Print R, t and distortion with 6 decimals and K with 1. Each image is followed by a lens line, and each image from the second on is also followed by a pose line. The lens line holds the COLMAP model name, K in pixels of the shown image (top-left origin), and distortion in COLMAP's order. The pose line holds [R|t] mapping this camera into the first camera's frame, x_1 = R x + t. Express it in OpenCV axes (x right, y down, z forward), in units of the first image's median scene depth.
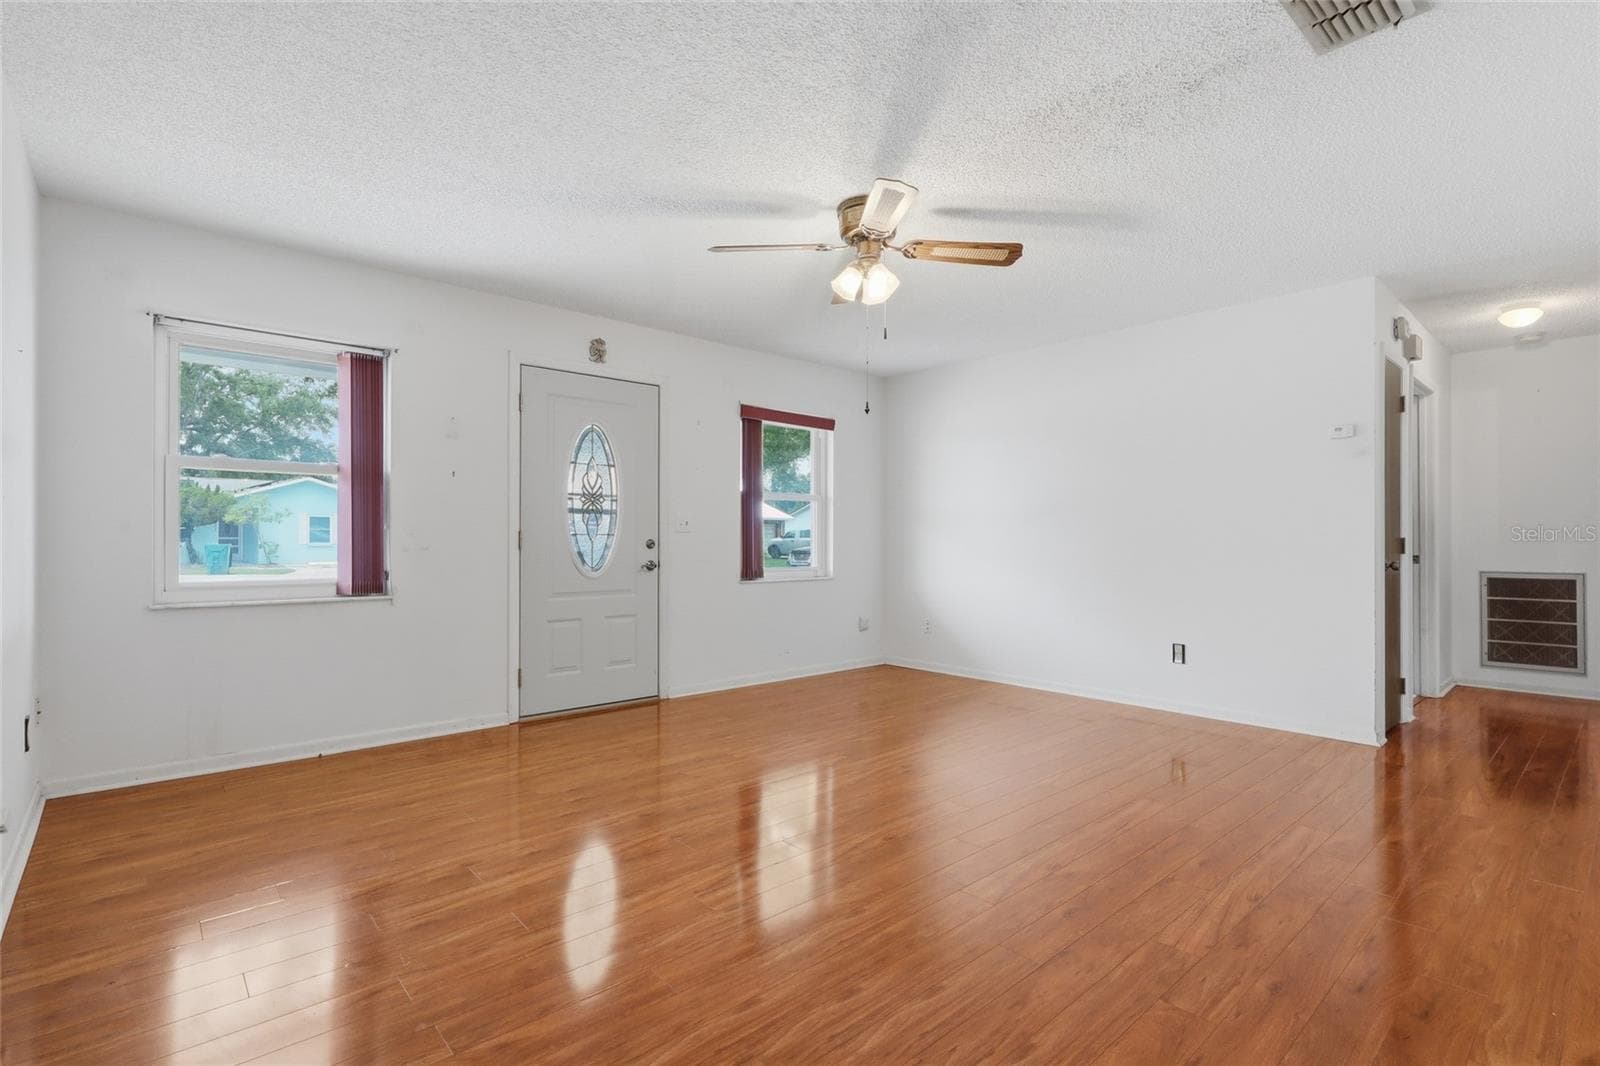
lens RADIAL K [[756.1, 0, 800.0], [0, 756.1, 533.0], [0, 0, 1]] dist [-0.001500, -0.000176]
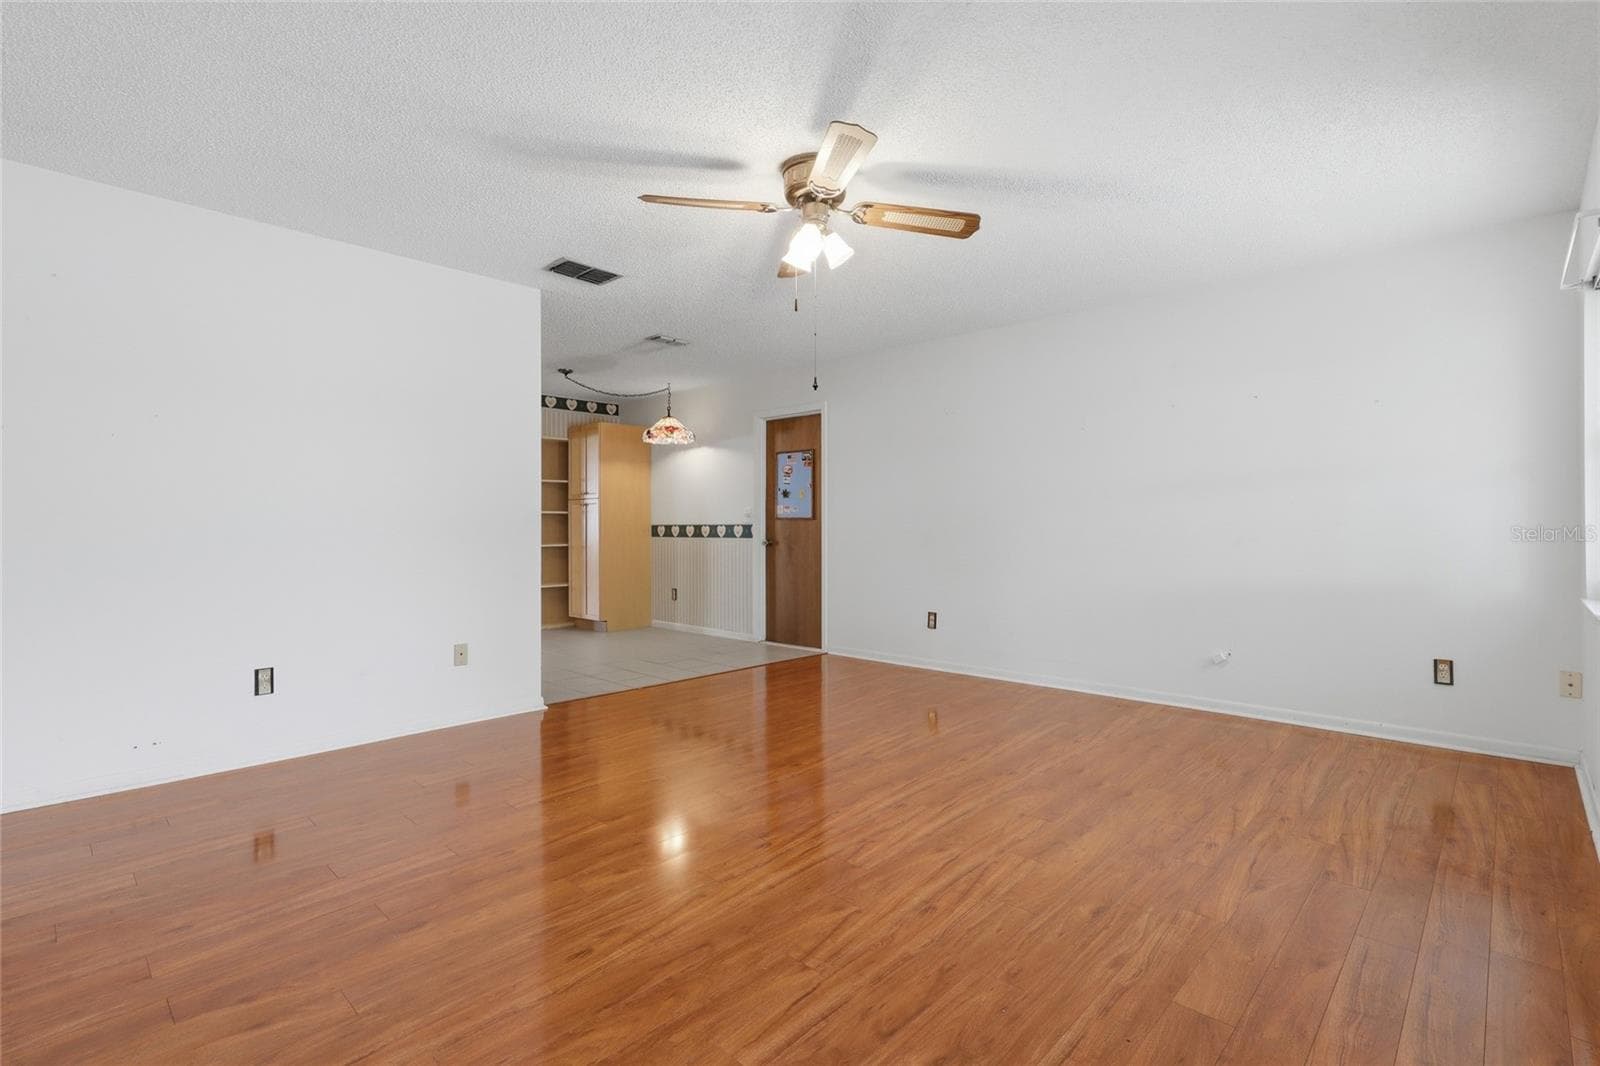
lens RADIAL K [[747.1, 0, 804.3], [0, 747.1, 523.1], [0, 0, 1]] dist [-0.000921, 0.000076]
pose [[-0.996523, -0.000453, -0.083311, 0.140635], [0.000817, 0.999884, -0.015213, 0.015030], [0.083309, -0.015229, -0.996407, 1.509818]]
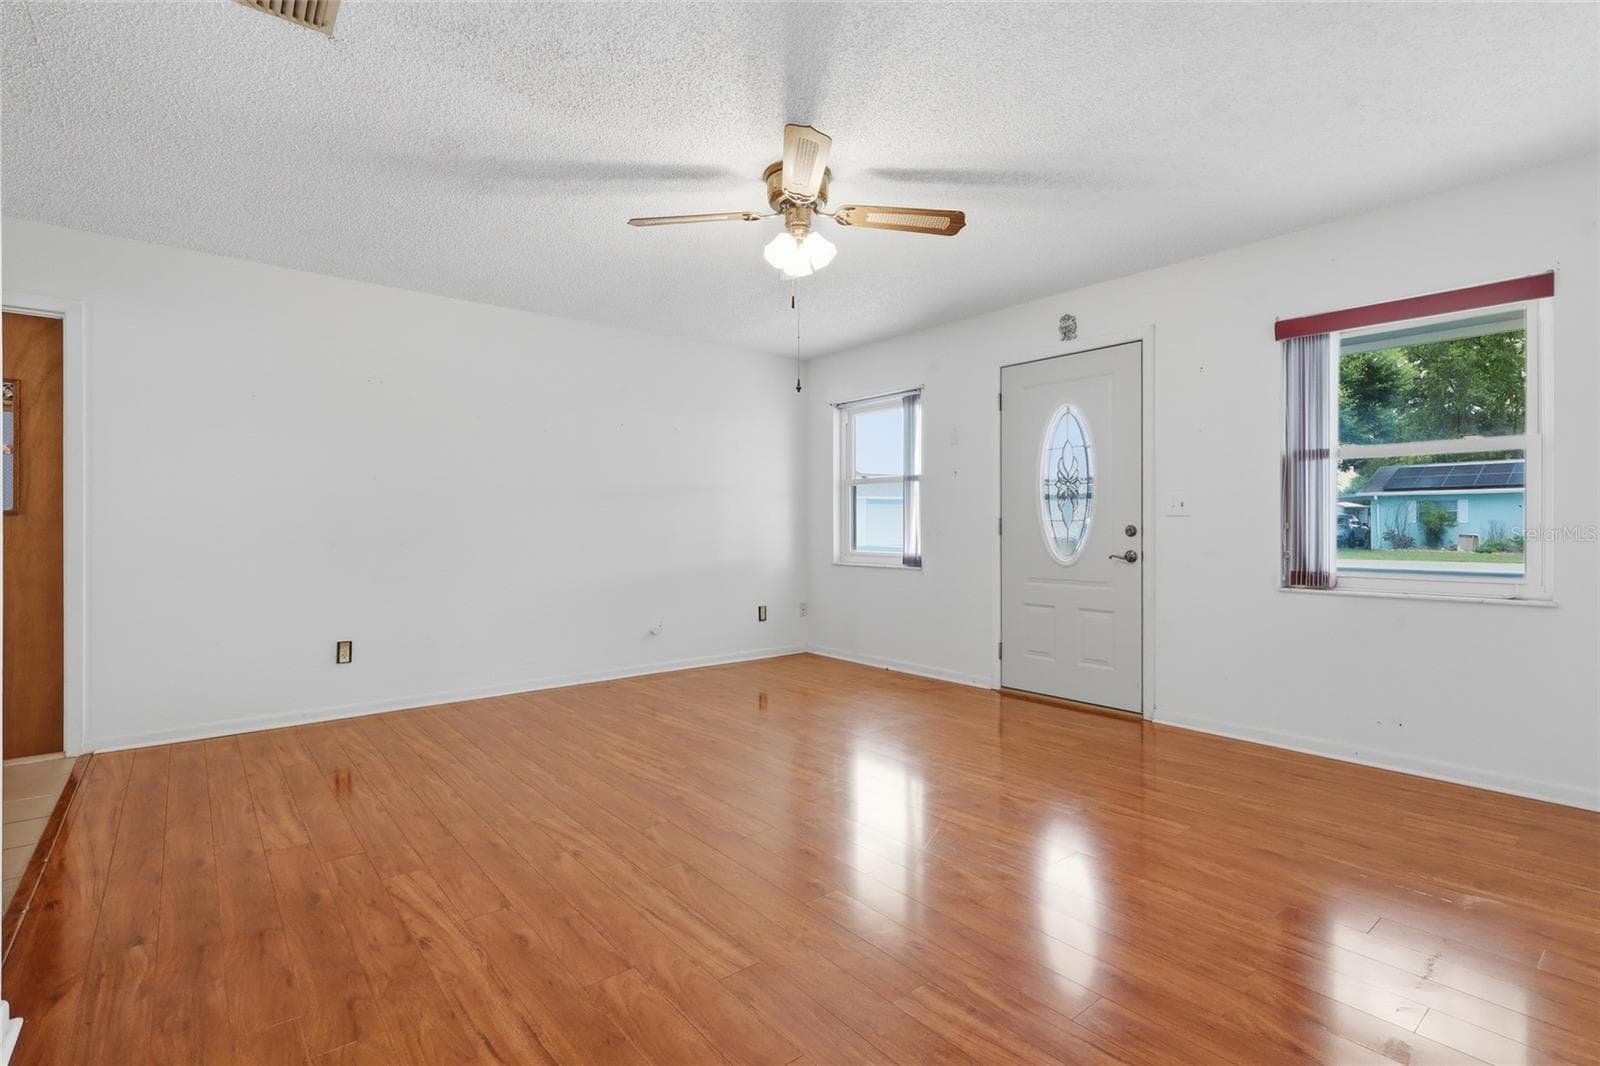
lens RADIAL K [[747.1, 0, 804.3], [0, 747.1, 523.1], [0, 0, 1]] dist [-0.000921, 0.000076]
pose [[-0.043324, -0.006215, -0.999042, 0.810701], [0.011977, 0.999906, -0.006740, 0.008274], [0.998989, -0.012258, -0.043246, 0.831417]]
